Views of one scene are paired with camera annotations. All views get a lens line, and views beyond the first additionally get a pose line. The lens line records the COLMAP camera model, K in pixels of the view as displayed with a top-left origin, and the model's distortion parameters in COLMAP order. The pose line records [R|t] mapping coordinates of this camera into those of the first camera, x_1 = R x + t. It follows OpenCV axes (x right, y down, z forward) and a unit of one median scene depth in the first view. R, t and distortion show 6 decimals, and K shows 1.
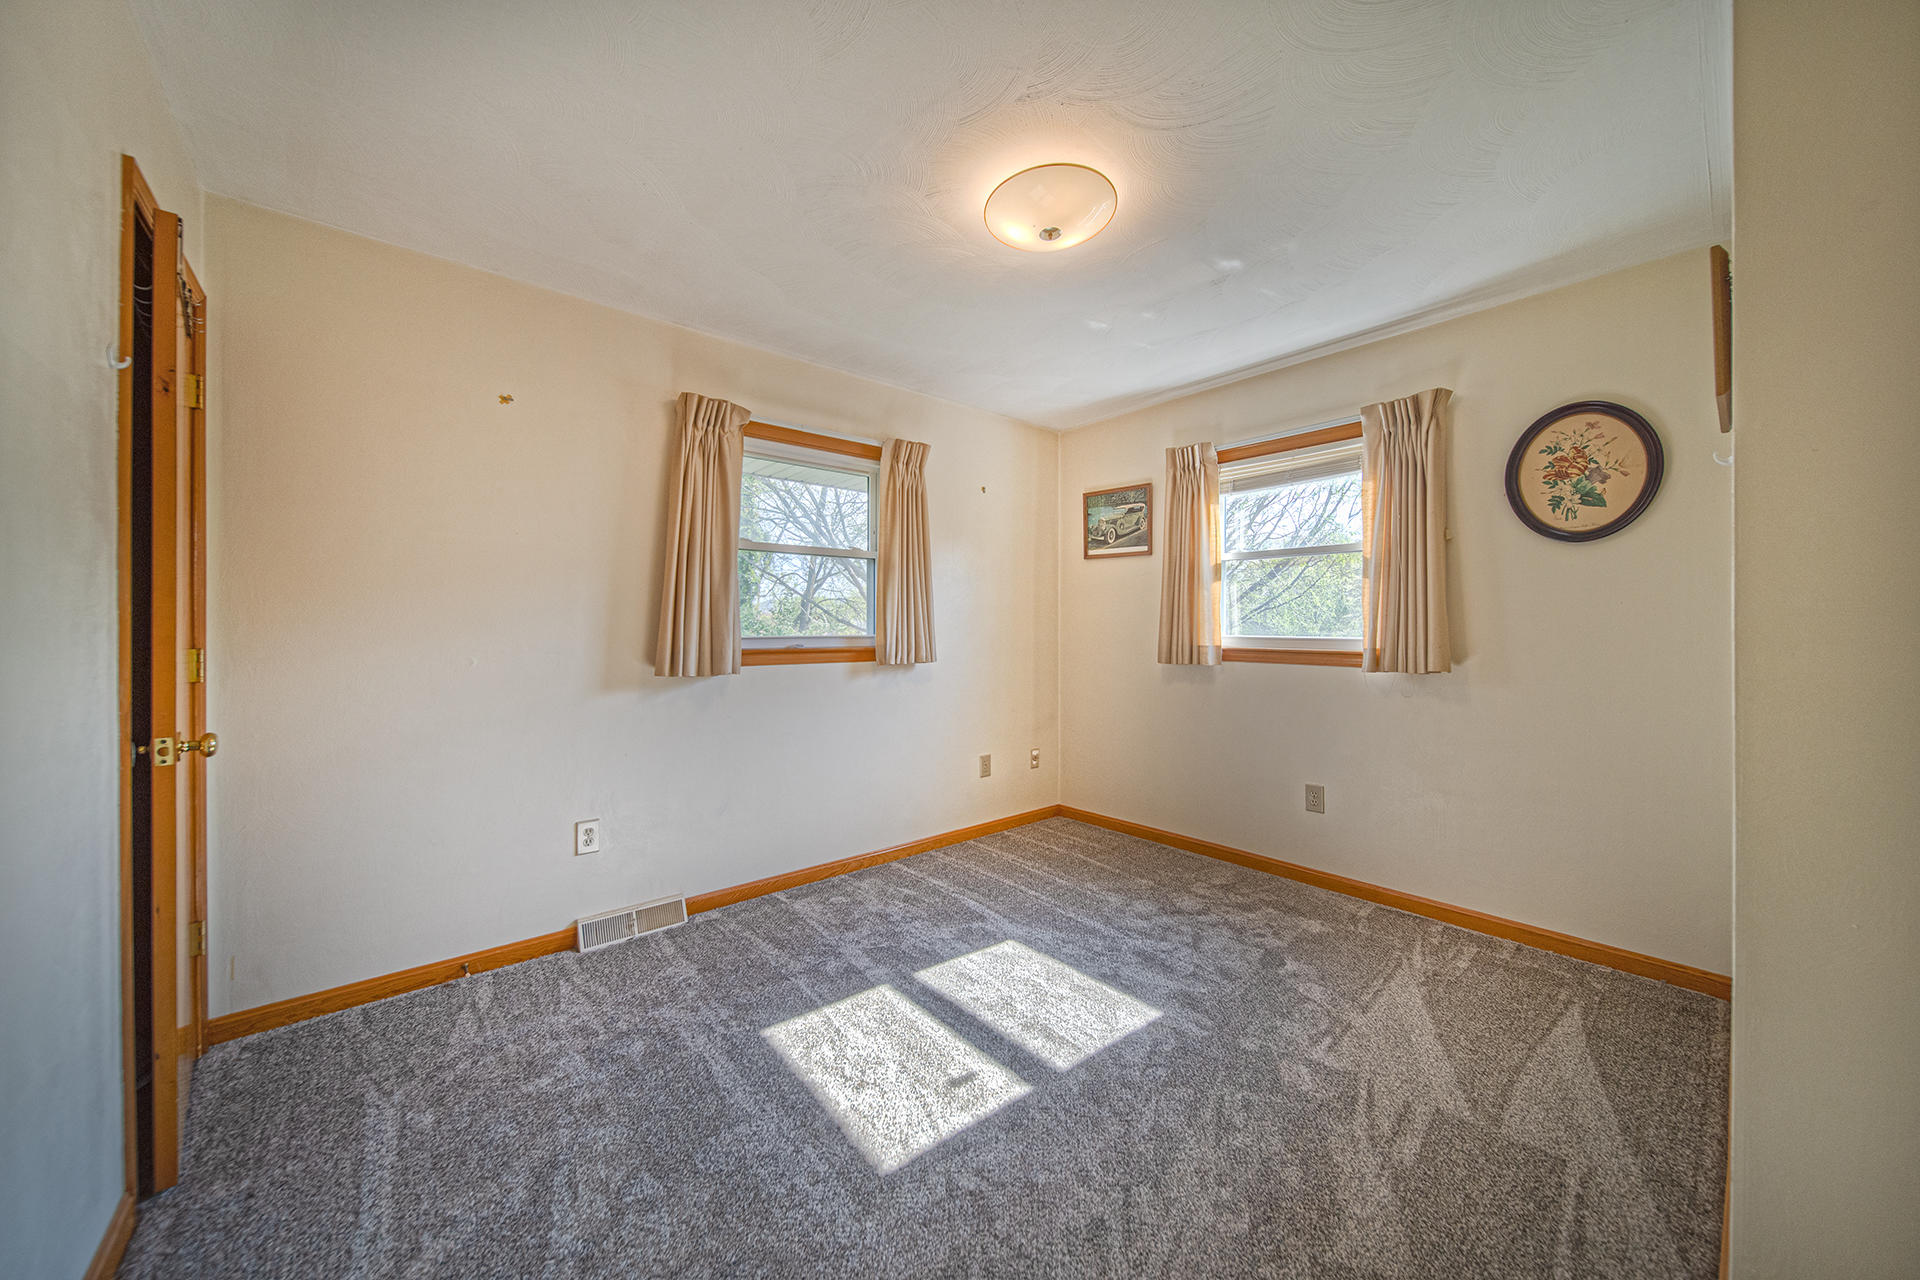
lens RADIAL K [[672.3, 0, 973.4], [0, 672.3, 633.4], [0, 0, 1]] dist [-0.001302, -0.000986]
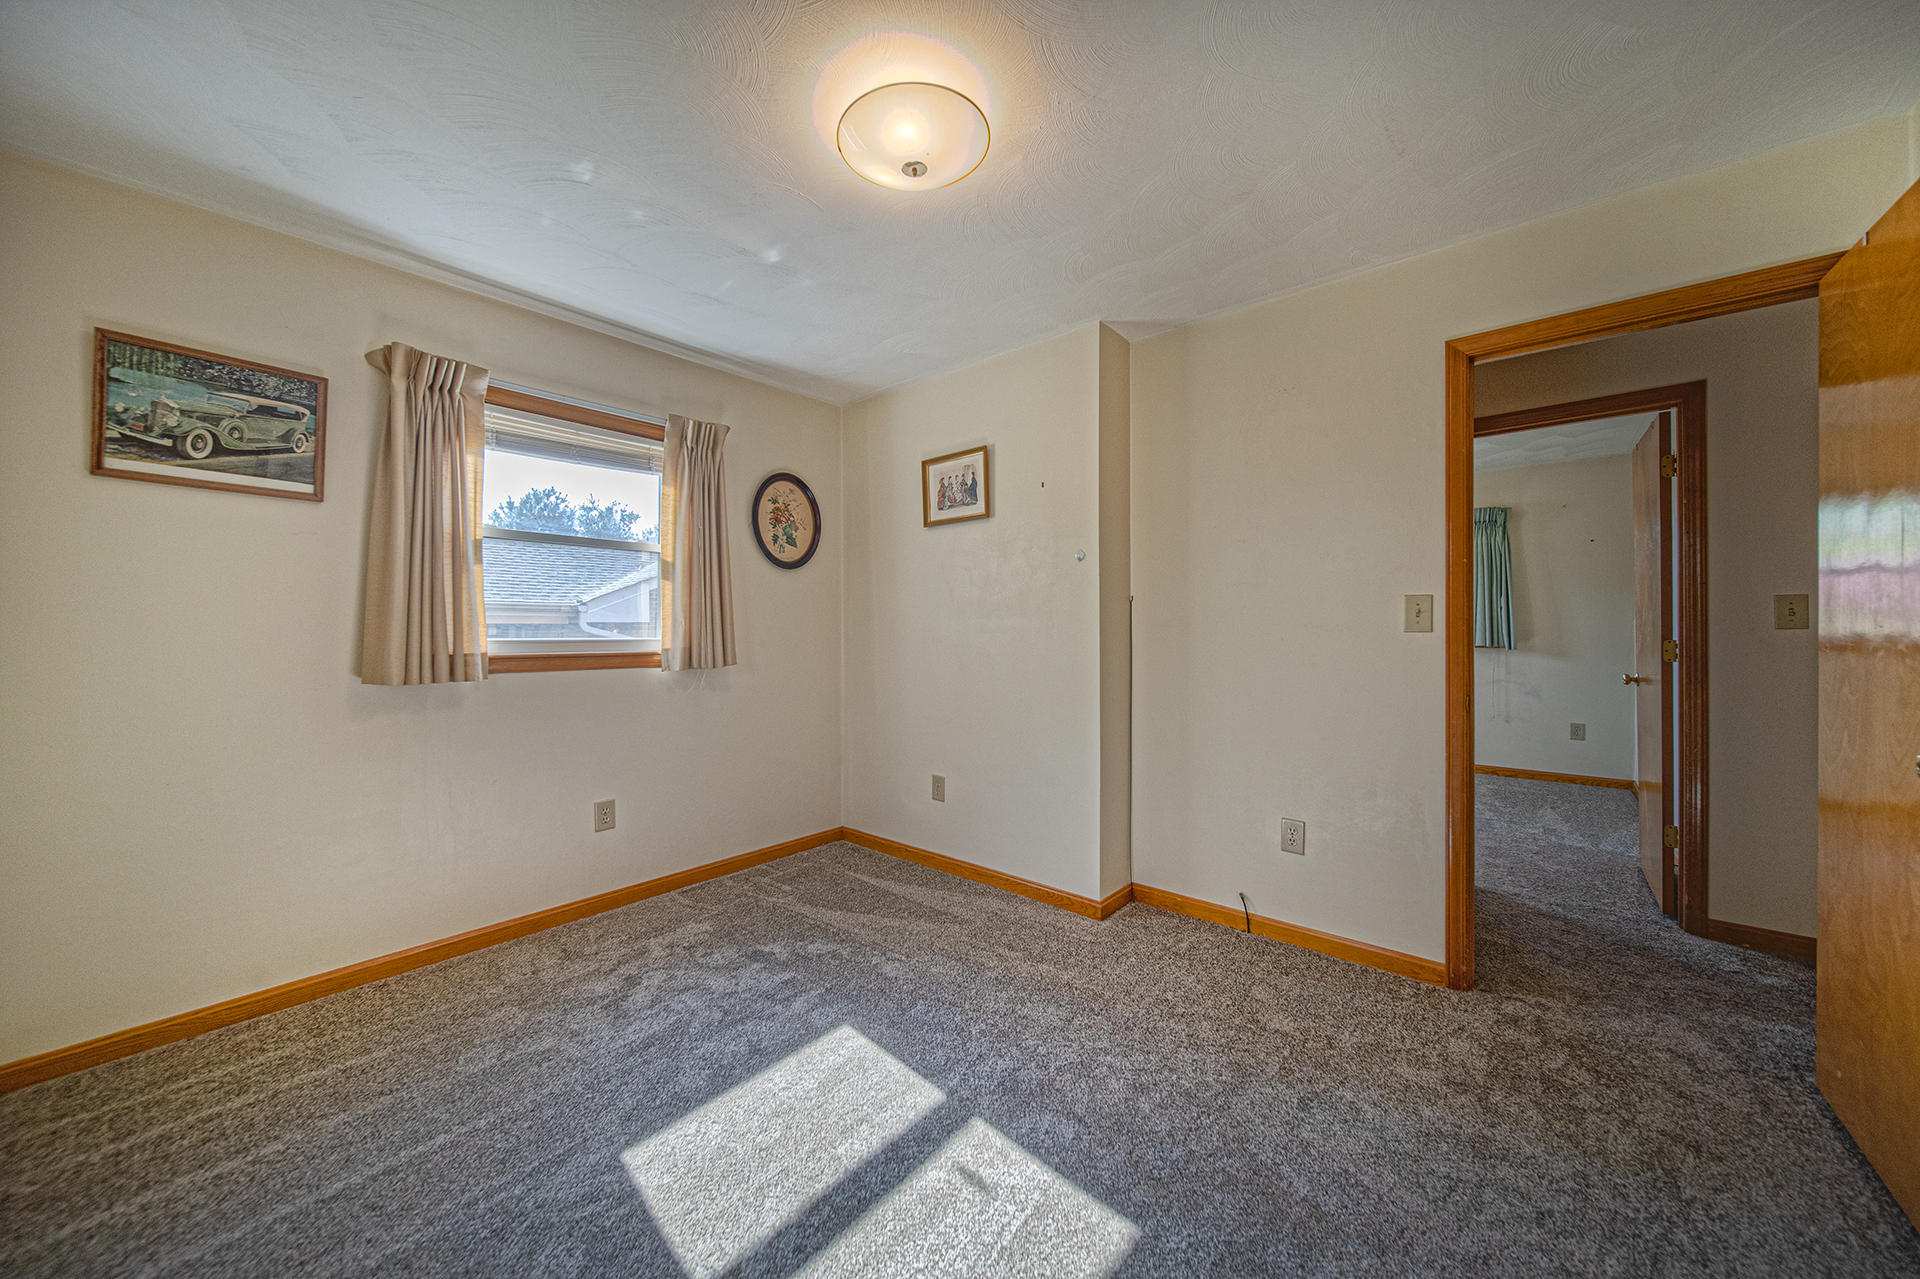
lens RADIAL K [[672.3, 0, 965.1], [0, 672.3, 627.9], [0, 0, 1]] dist [-0.001302, -0.000986]
pose [[-0.136801, 0.000429, 0.990598, -0.488171], [0.008343, 0.999965, 0.000719, -0.005412], [-0.990563, 0.008363, -0.136800, 0.673834]]
